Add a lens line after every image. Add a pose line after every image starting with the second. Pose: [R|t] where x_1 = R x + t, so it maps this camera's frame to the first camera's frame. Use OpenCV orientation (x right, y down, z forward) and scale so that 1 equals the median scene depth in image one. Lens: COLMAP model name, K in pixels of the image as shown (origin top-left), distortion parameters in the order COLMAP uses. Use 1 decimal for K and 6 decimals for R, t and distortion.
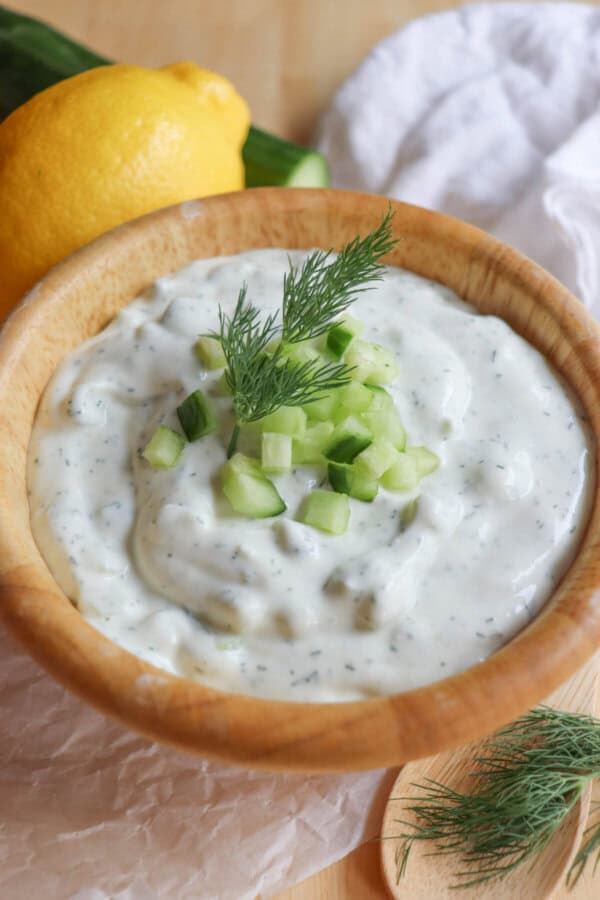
lens RADIAL K [[928.4, 0, 300.0], [0, 928.4, 450.0], [0, 0, 1]] dist [-0.110021, -0.018843]
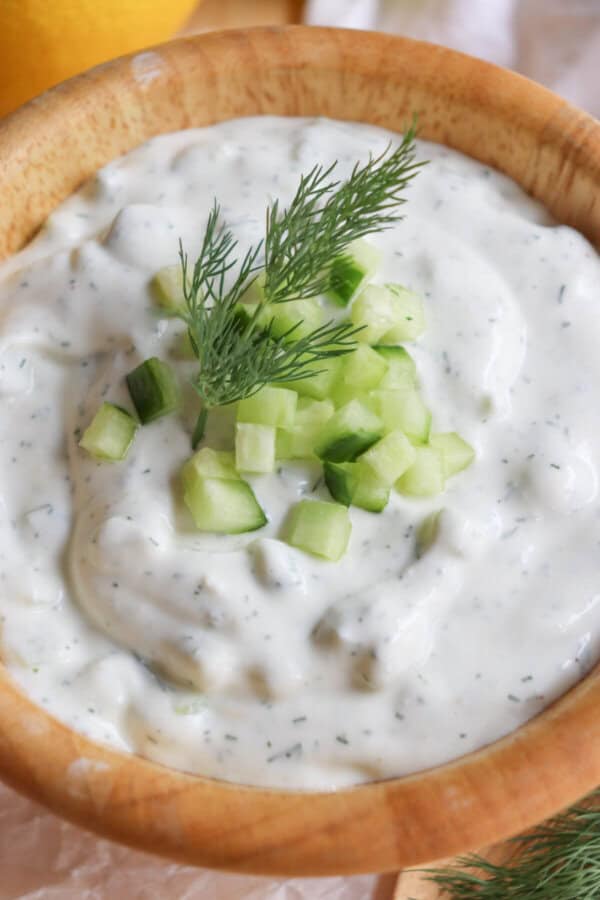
lens RADIAL K [[1307.9, 0, 300.0], [0, 1307.9, 450.0], [0, 0, 1]] dist [0.032560, -0.496164]
pose [[0.999043, 0.012875, -0.041806, 0.053357], [-0.004885, 0.982565, 0.185856, -0.185875], [0.043470, -0.185474, 0.981687, -0.044349]]
